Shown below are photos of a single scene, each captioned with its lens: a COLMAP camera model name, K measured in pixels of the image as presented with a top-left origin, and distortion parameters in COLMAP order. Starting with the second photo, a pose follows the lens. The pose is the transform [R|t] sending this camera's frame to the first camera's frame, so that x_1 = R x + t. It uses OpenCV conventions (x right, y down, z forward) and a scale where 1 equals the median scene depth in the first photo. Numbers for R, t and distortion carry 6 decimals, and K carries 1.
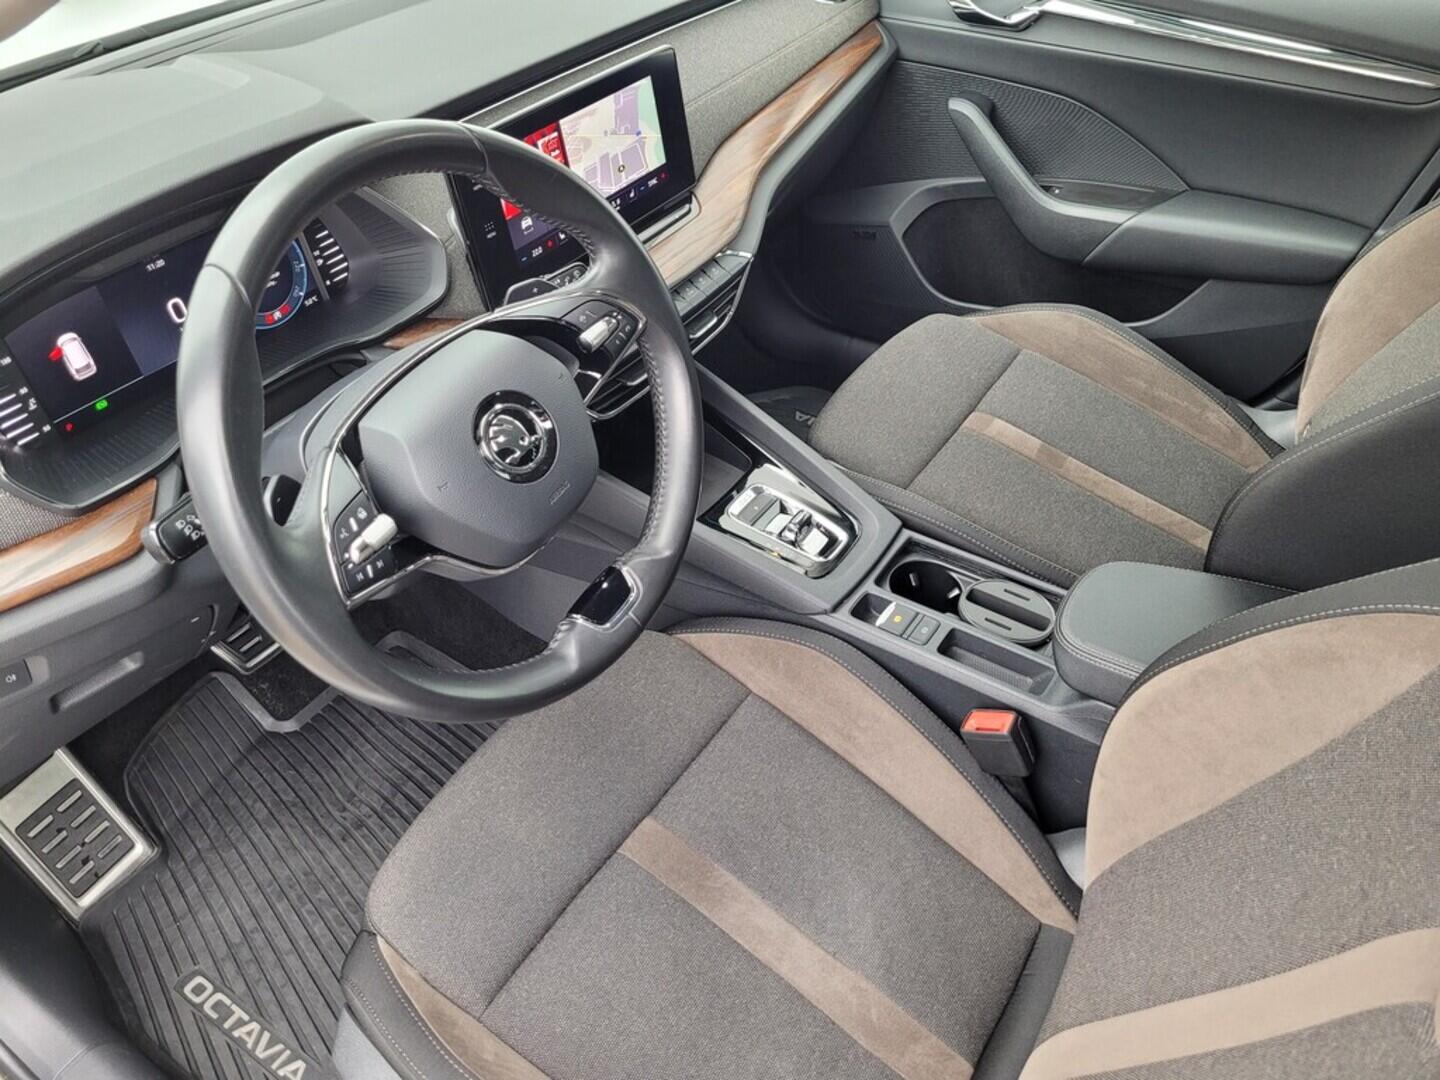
lens RADIAL K [[1098.5, 0, 720.0], [0, 1098.5, 540.0], [0, 0, 1]] dist [0.039768, -0.008335]
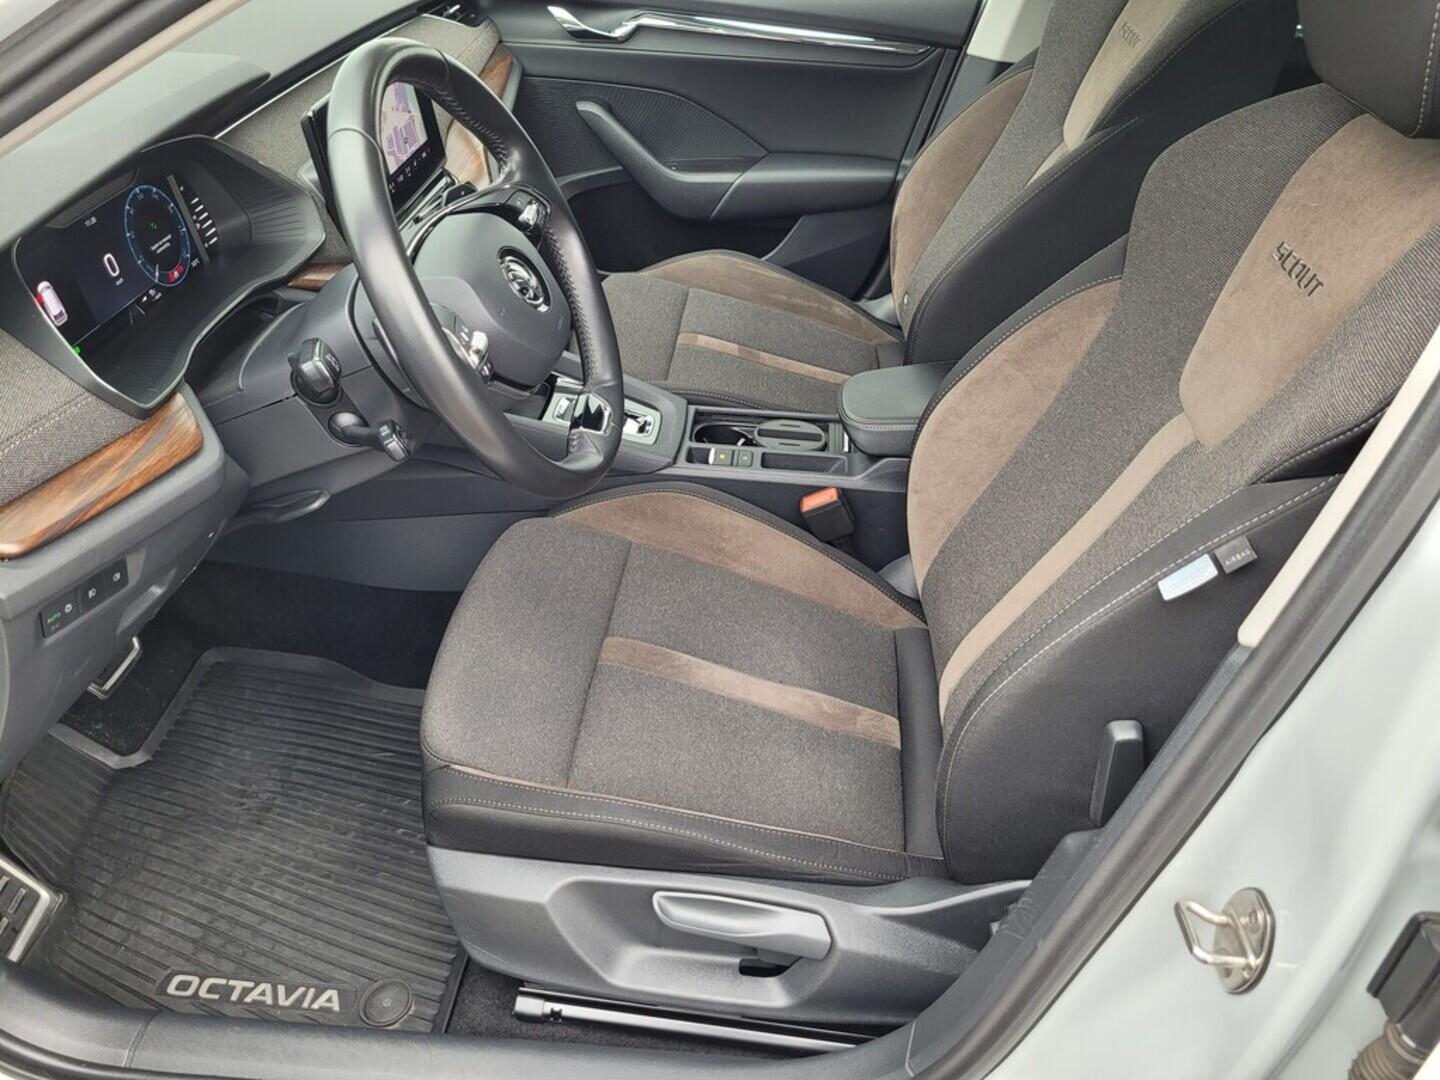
lens RADIAL K [[1098.5, 0, 720.0], [0, 1098.5, 540.0], [0, 0, 1]] dist [0.039768, -0.008335]
pose [[0.875637, -0.241859, 0.418049, -0.376231], [0.276561, 0.960710, -0.023468, 0.183350], [-0.395948, 0.136165, 0.908121, -0.136563]]
